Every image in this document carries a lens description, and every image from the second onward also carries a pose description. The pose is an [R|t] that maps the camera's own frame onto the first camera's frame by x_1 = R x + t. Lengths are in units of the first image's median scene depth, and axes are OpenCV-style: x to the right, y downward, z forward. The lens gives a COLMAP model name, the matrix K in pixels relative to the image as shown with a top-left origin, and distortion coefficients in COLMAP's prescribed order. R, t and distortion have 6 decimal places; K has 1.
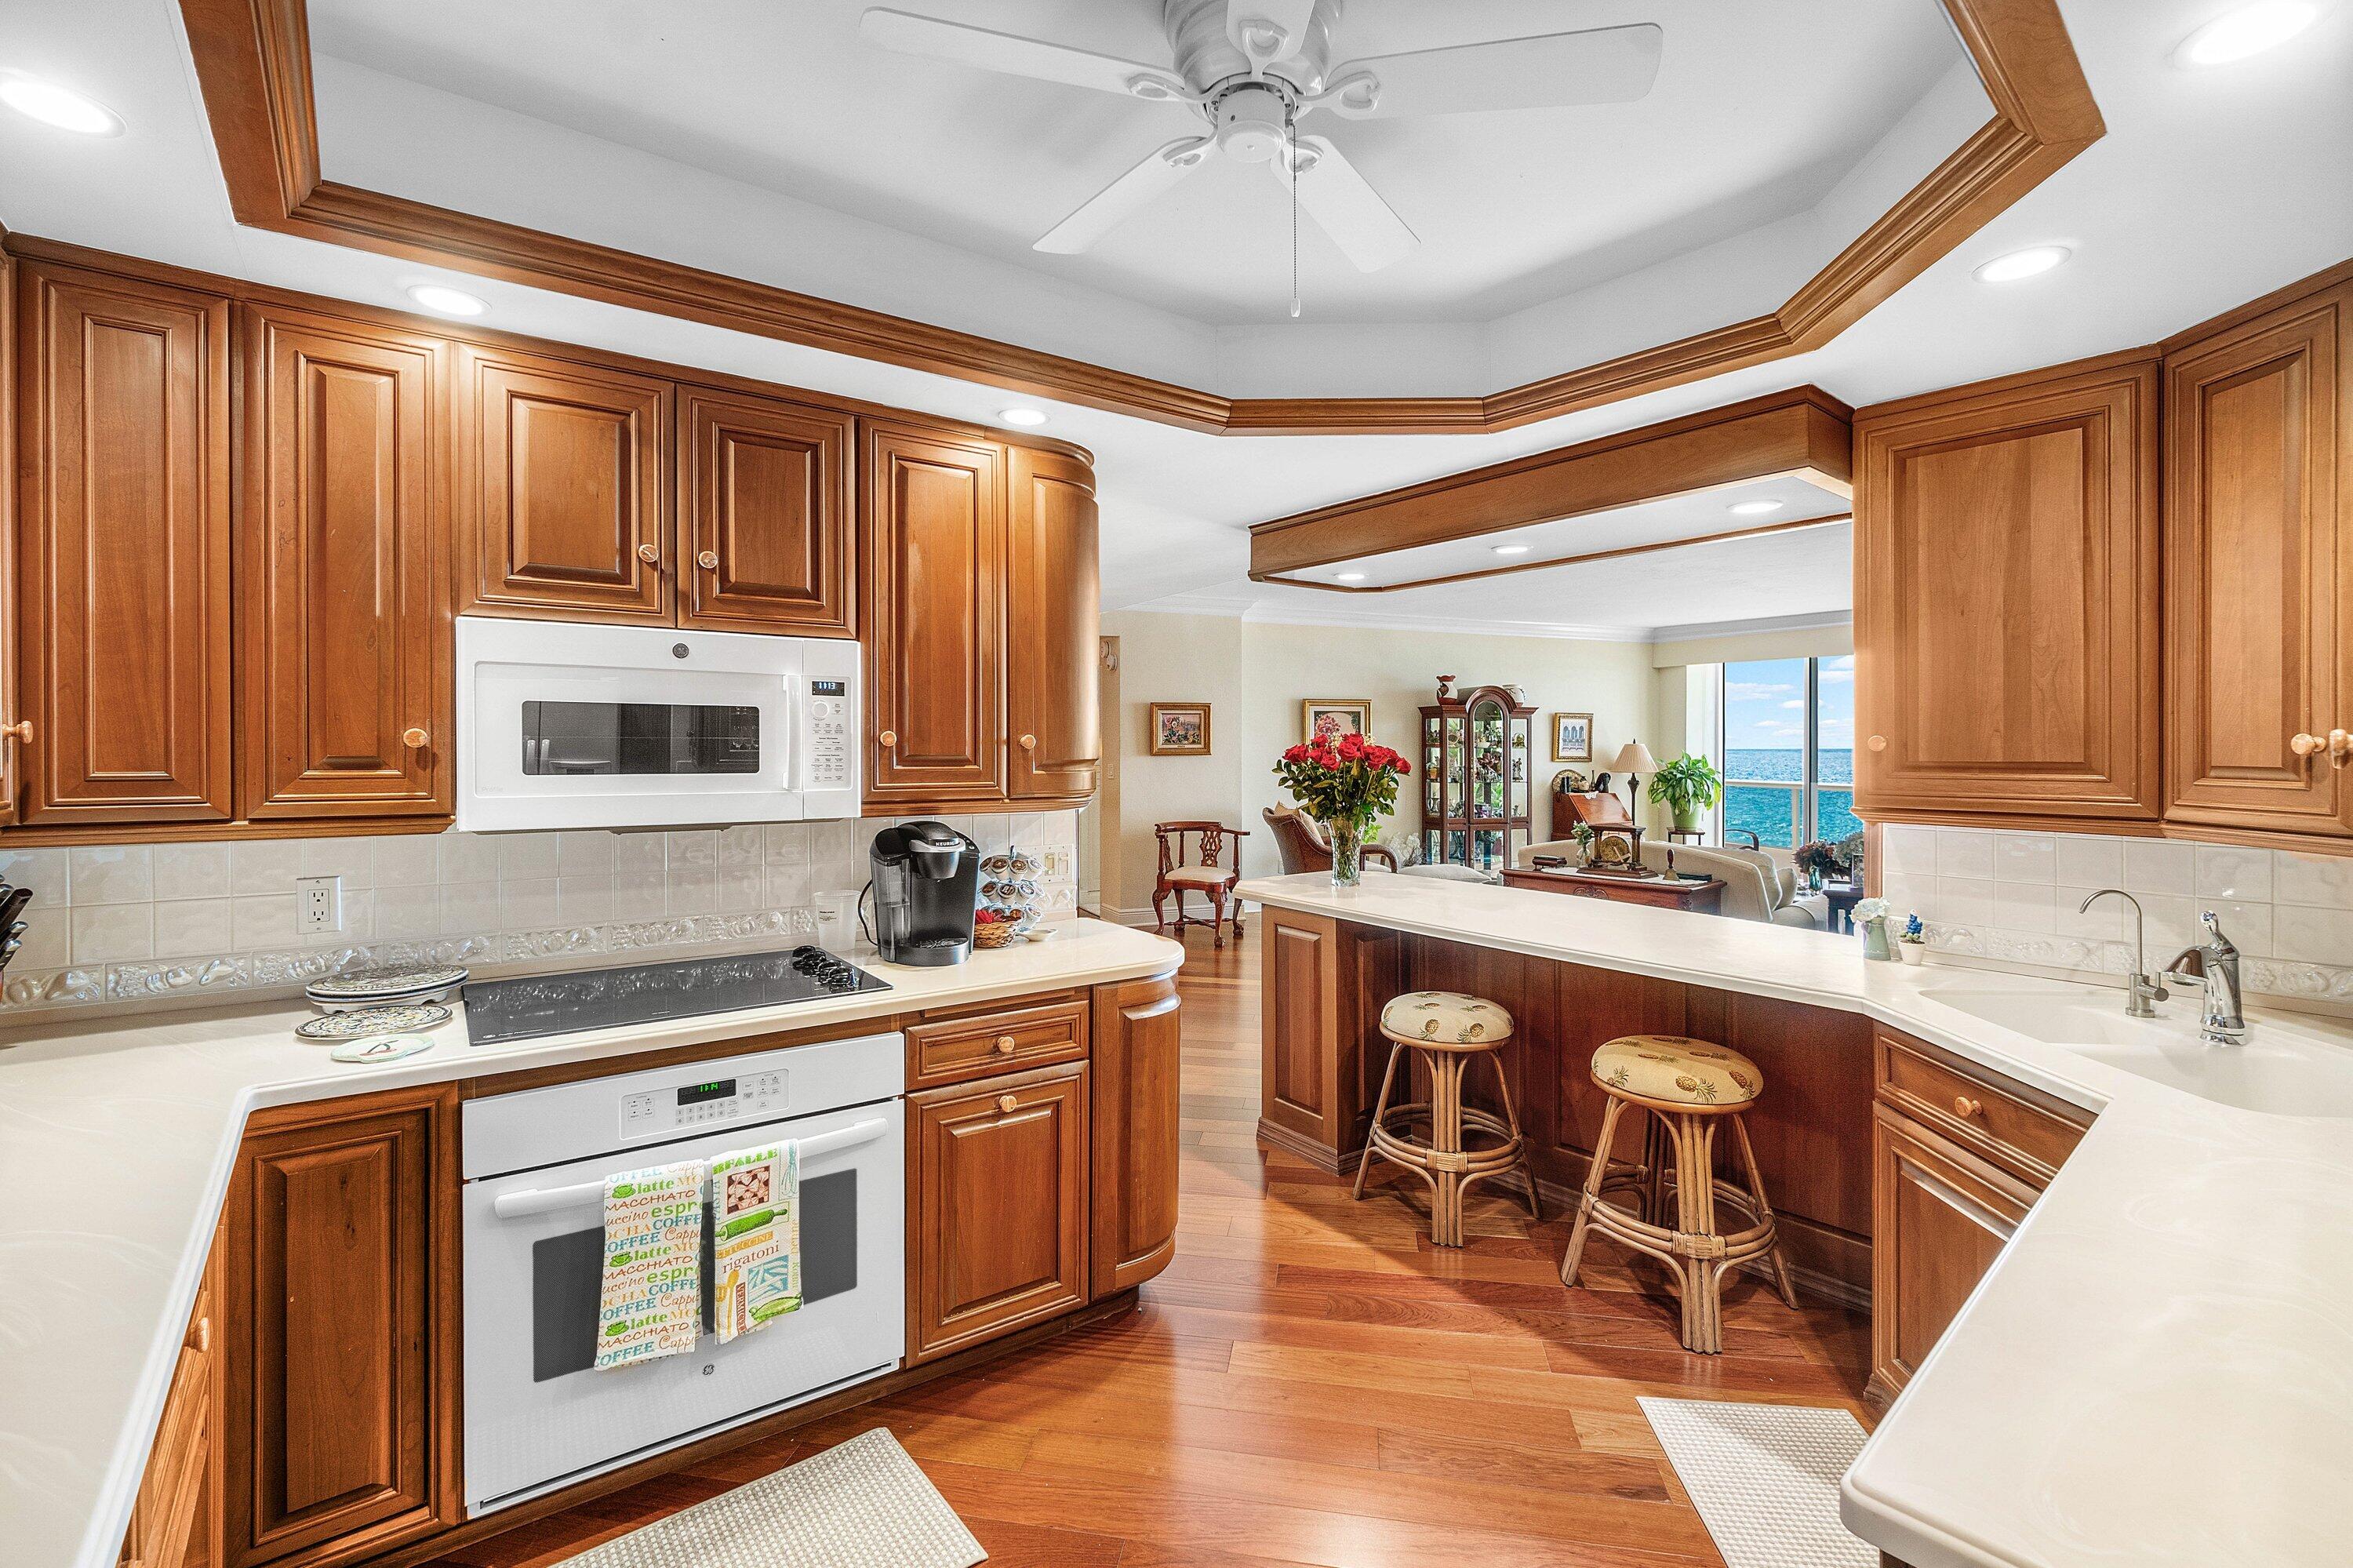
lens RADIAL K [[1026.4, 0, 1179.7], [0, 1026.4, 714.8], [0, 0, 1]] dist [-0.003751, -0.000120]
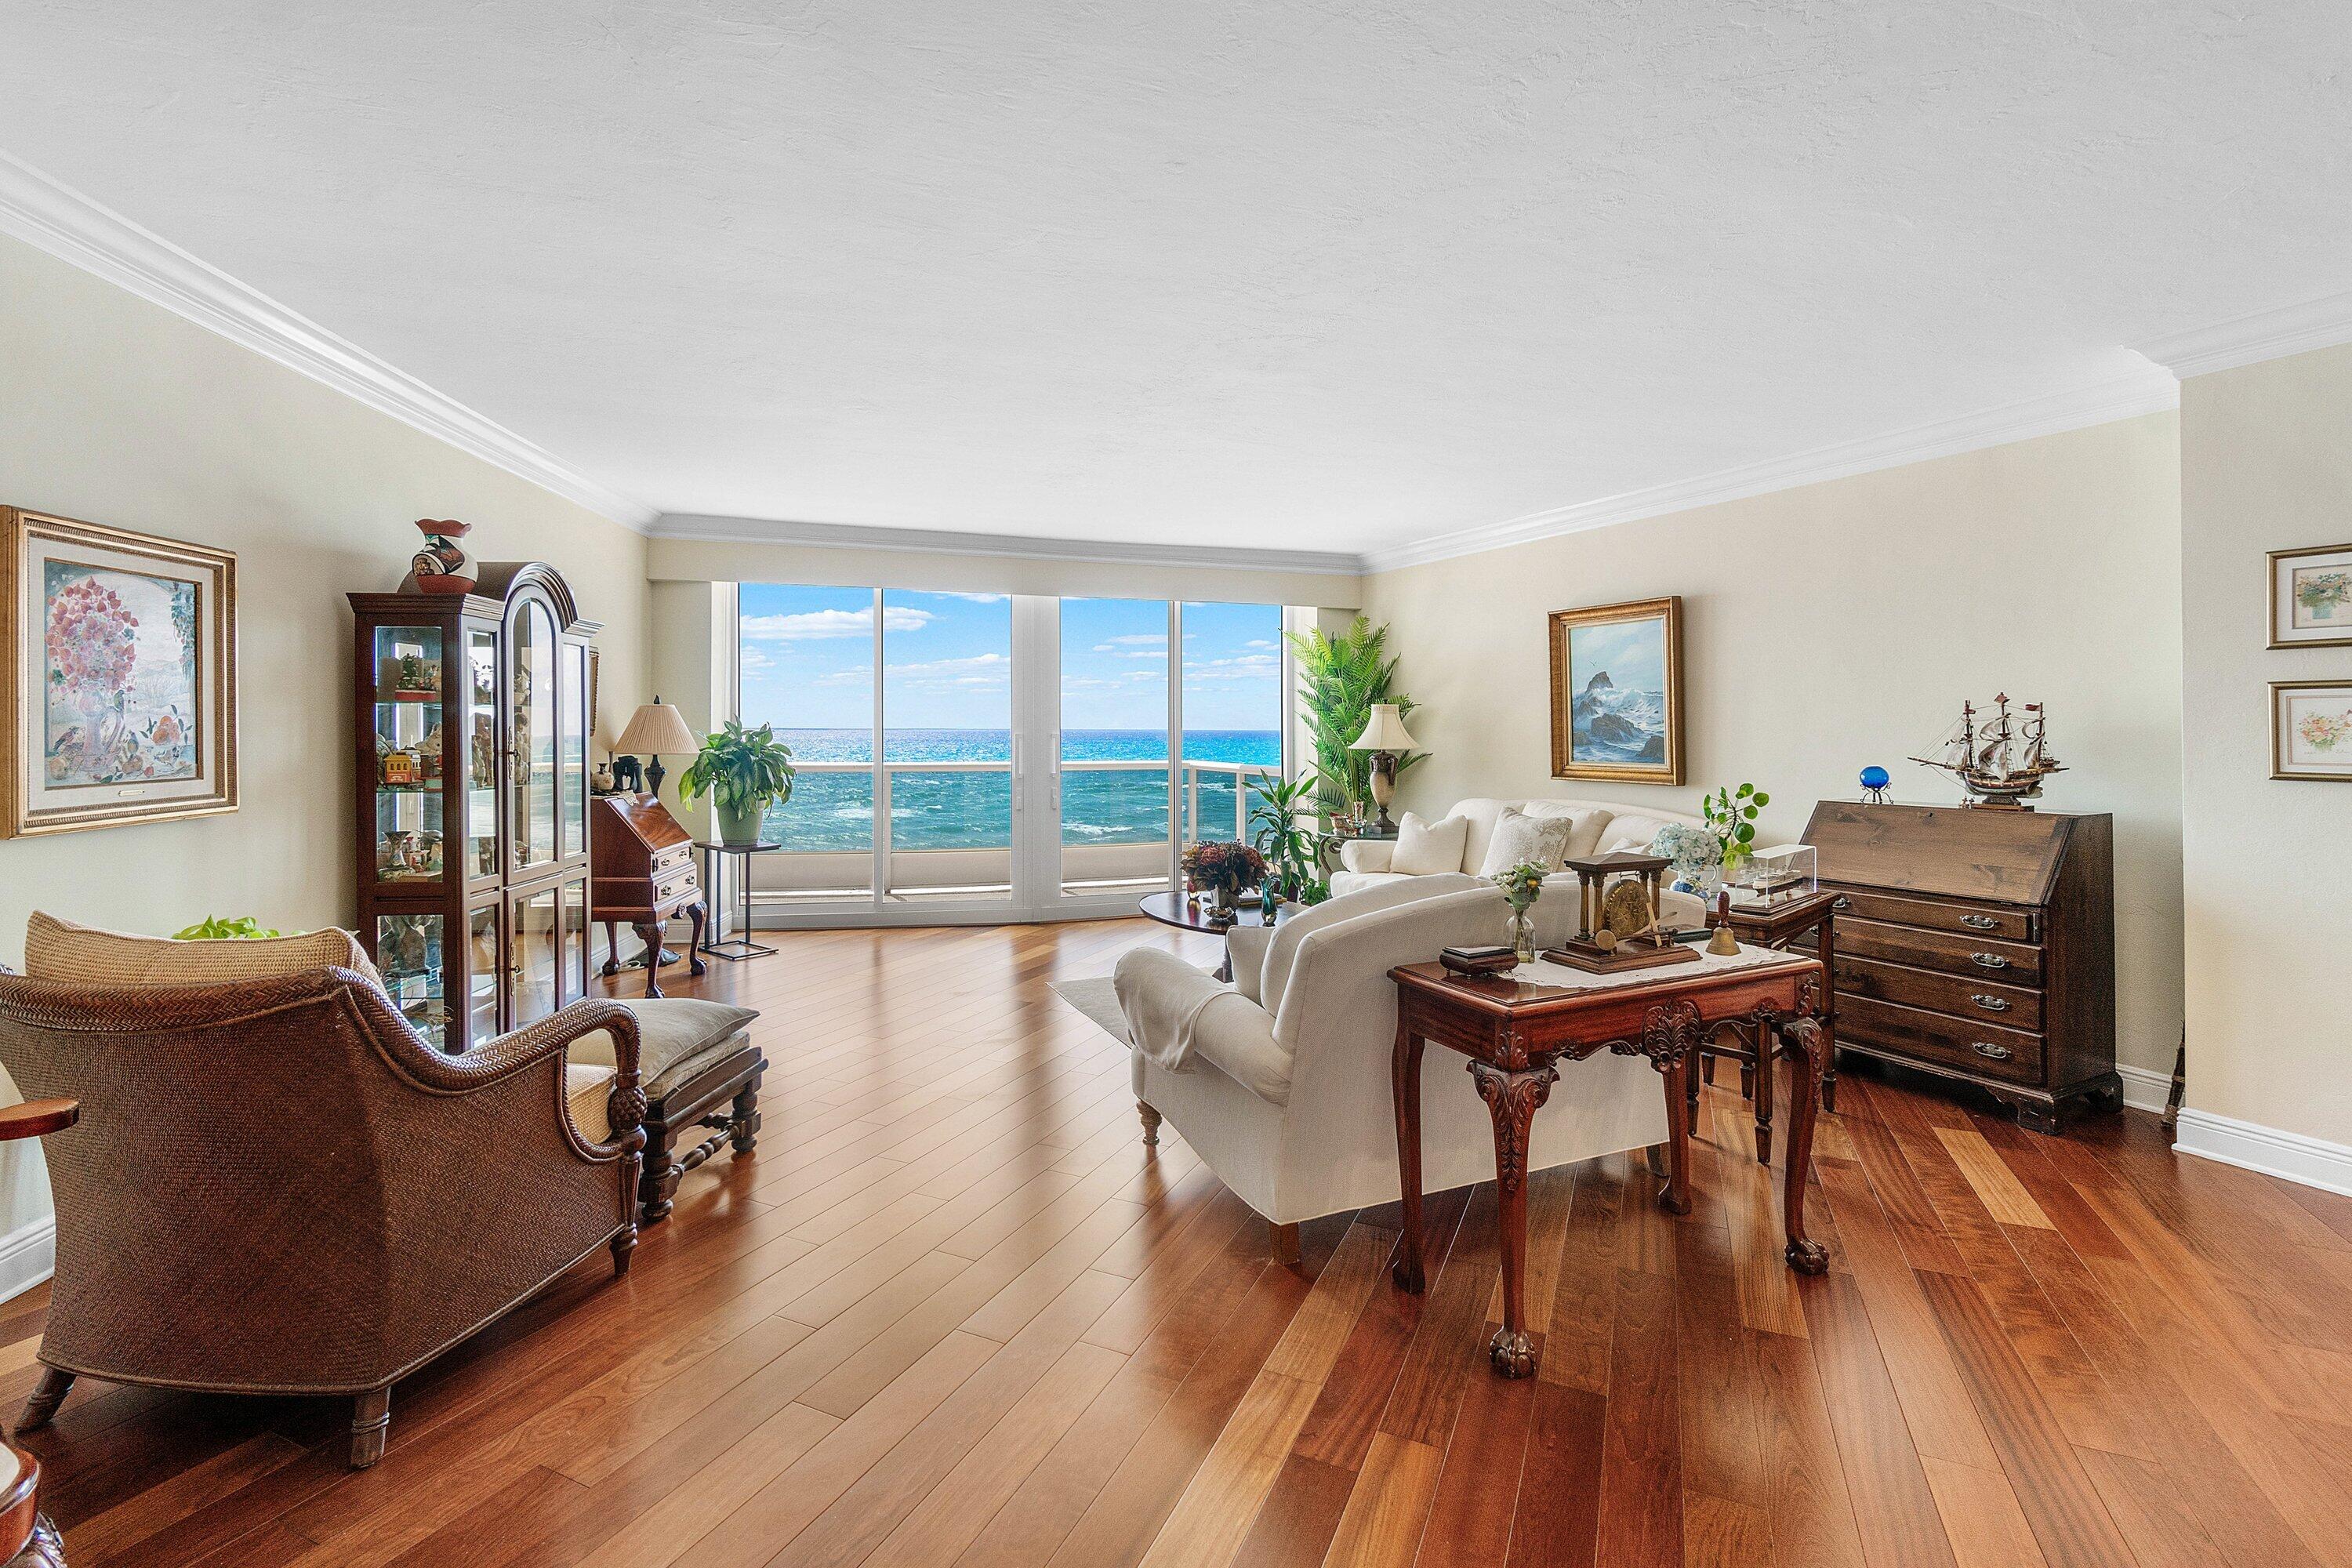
lens RADIAL K [[1026.0, 0, 1168.7], [0, 1026.0, 736.7], [0, 0, 1]] dist [-0.003751, -0.000120]
pose [[0.260035, -0.009281, 0.965555, -0.066543], [-0.032266, 0.999312, 0.018295, 0.036446], [-0.965060, -0.035912, 0.259557, 0.784622]]
